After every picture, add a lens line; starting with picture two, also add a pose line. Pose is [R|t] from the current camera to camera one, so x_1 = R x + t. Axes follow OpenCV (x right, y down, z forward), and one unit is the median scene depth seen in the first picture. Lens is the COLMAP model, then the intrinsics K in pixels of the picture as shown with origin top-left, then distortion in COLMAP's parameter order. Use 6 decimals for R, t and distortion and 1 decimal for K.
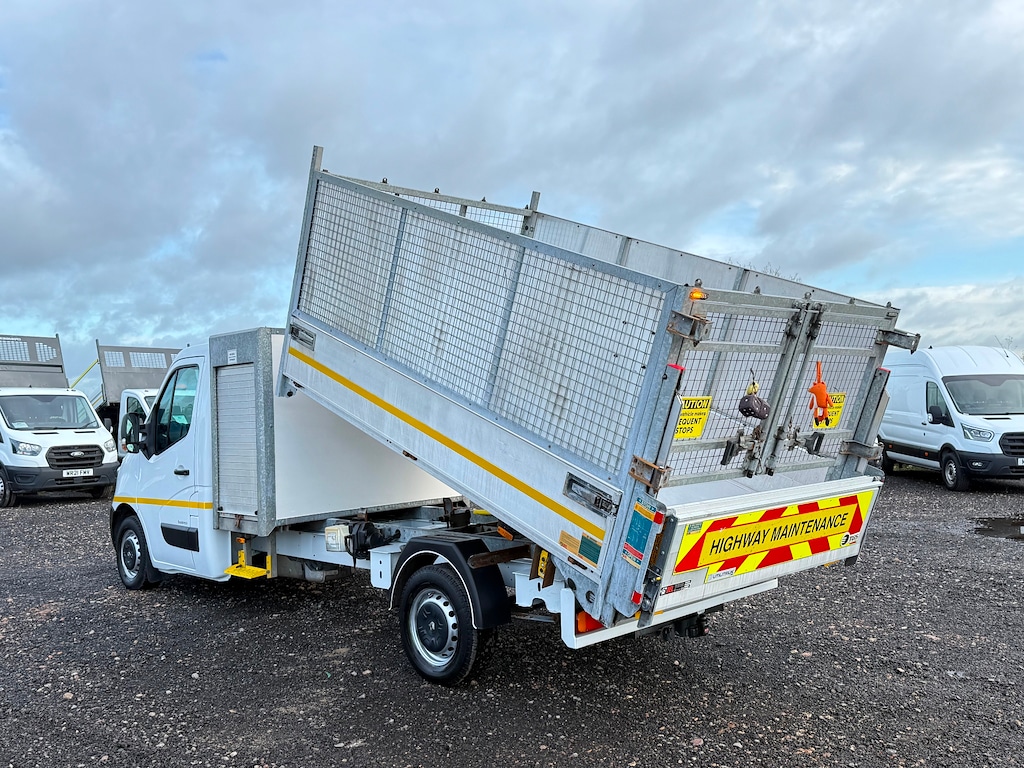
lens RADIAL K [[937.2, 0, 517.0], [0, 937.2, 381.6], [0, 0, 1]] dist [0.043471, 0.000000]
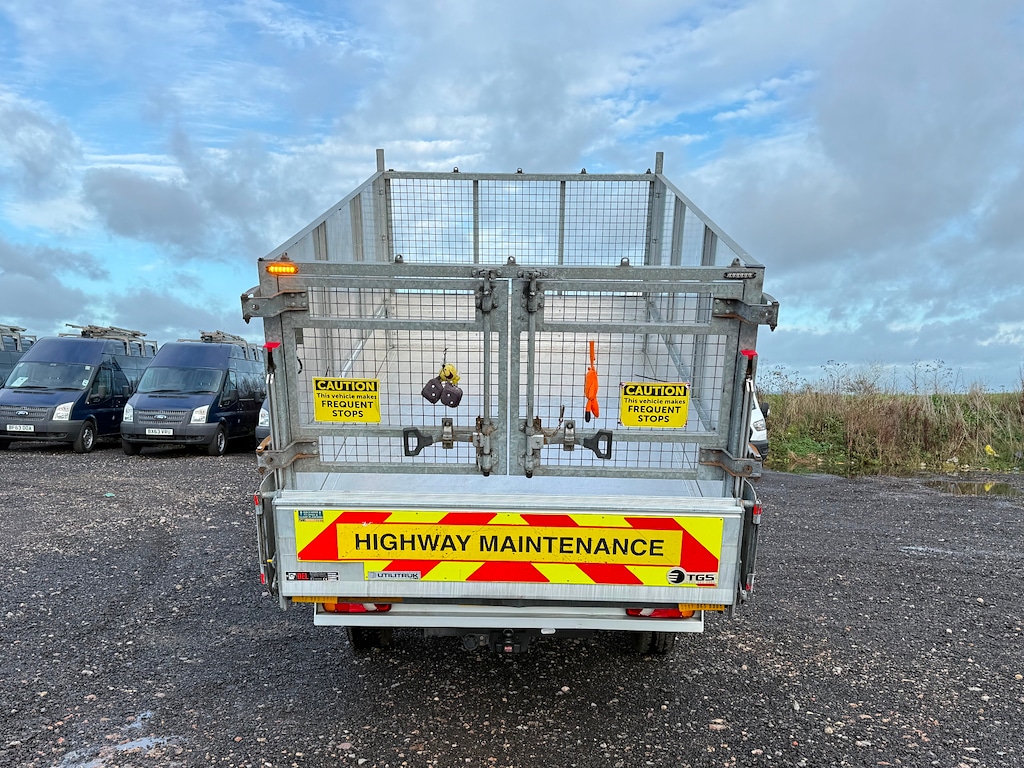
lens RADIAL K [[937.2, 0, 502.7], [0, 937.2, 384.9], [0, 0, 1]] dist [0.043471, 0.000000]
pose [[0.705886, 0.030631, -0.707662, 0.880607], [-0.017861, 0.999517, 0.025447, -0.002938], [0.708100, -0.005323, 0.706092, 0.415412]]
